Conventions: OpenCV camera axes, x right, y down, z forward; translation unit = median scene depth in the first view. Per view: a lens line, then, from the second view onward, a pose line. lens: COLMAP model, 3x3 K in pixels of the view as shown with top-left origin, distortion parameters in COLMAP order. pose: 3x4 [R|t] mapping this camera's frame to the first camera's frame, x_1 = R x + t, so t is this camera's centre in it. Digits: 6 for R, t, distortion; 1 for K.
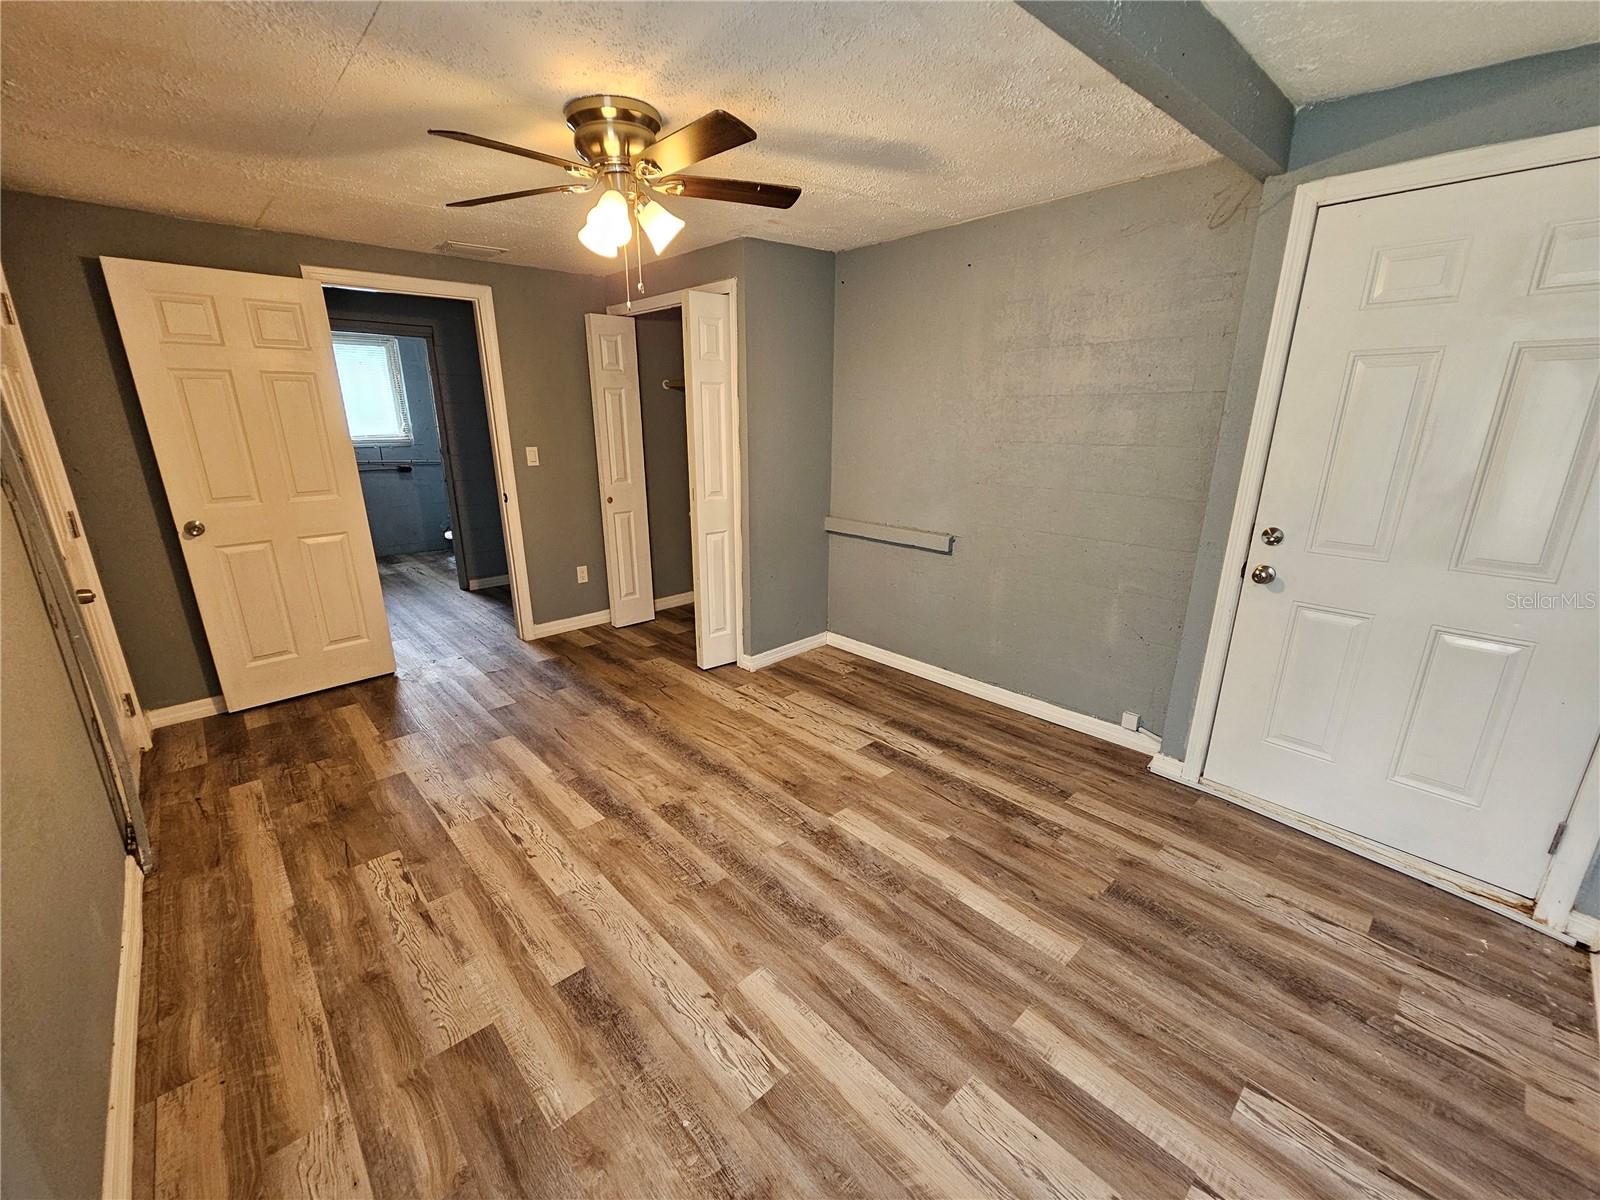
lens RADIAL K [[652.7, 0, 791.9], [0, 652.7, 607.0], [0, 0, 1]] dist [0.001907, -0.000061]
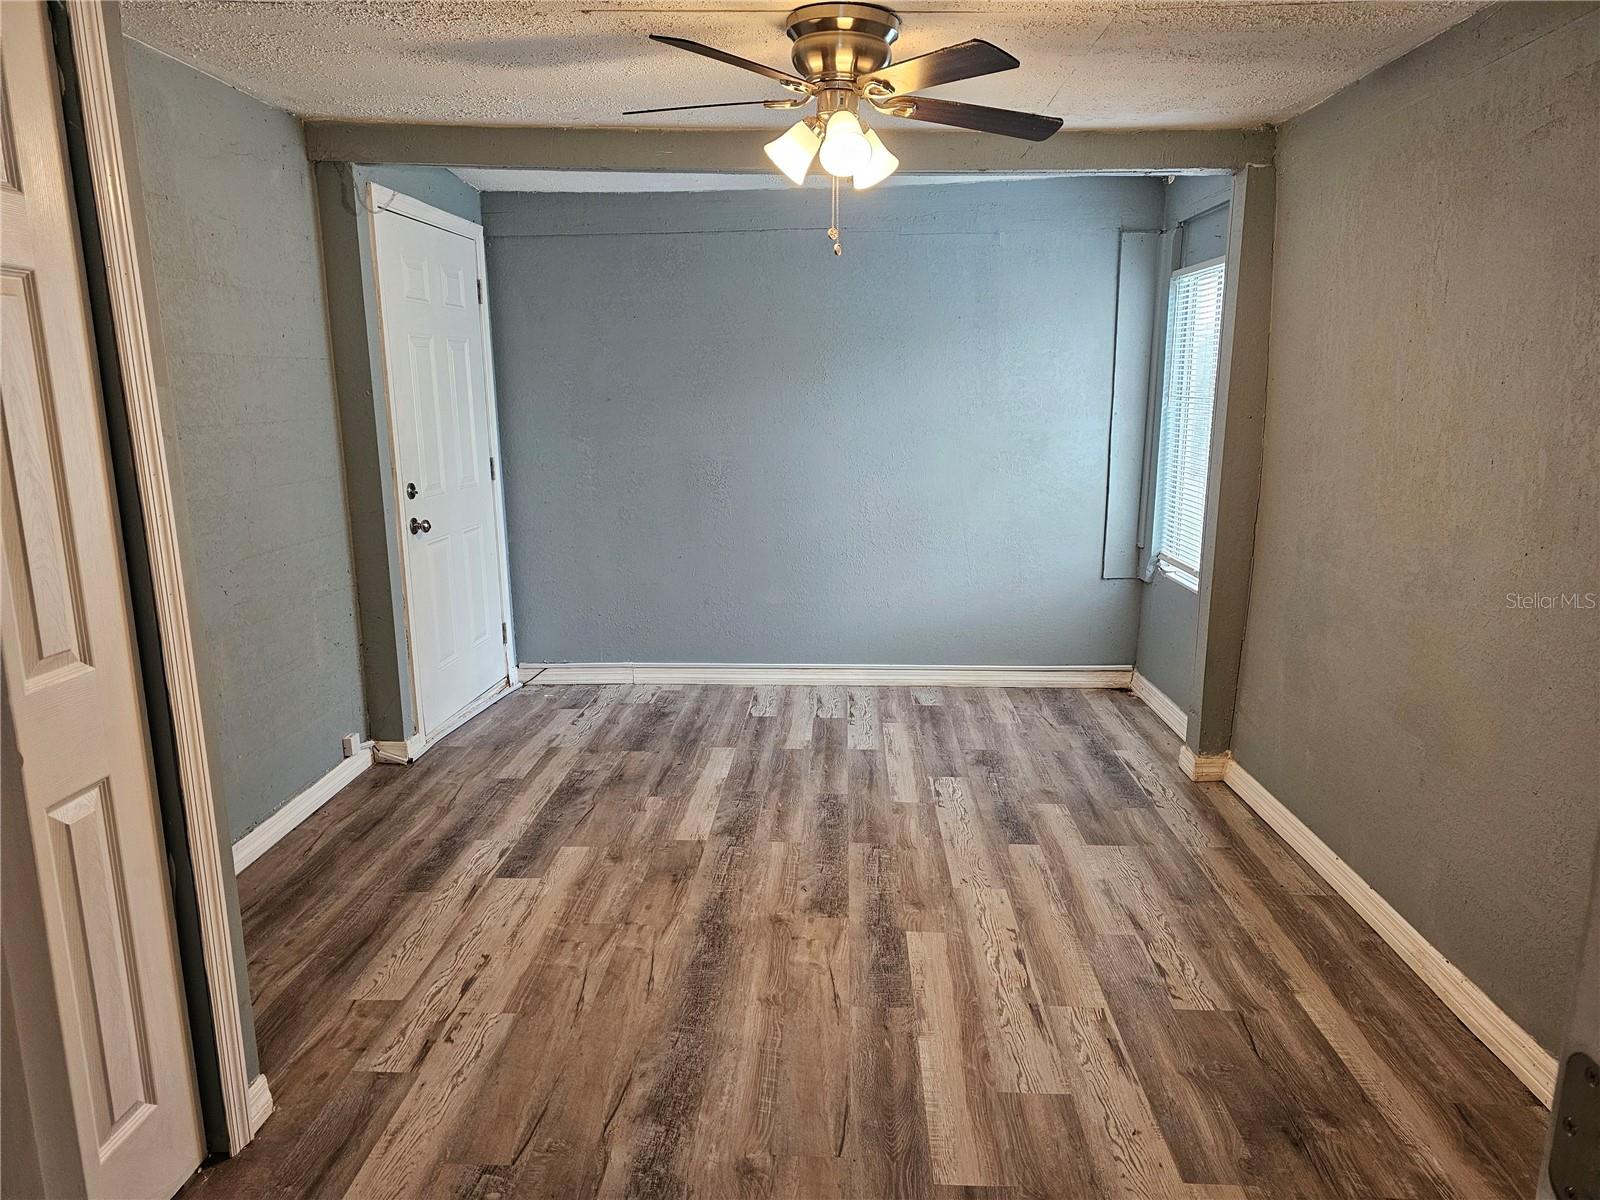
lens RADIAL K [[1060.3, 0, 797.8], [0, 1060.3, 601.4], [0, 0, 1]] dist [0.048602, -0.028555]
pose [[-0.702140, -0.139818, 0.698176, -1.062335], [0.205180, 0.899210, 0.386422, -0.526480], [-0.681836, 0.414574, -0.602684, 1.791616]]
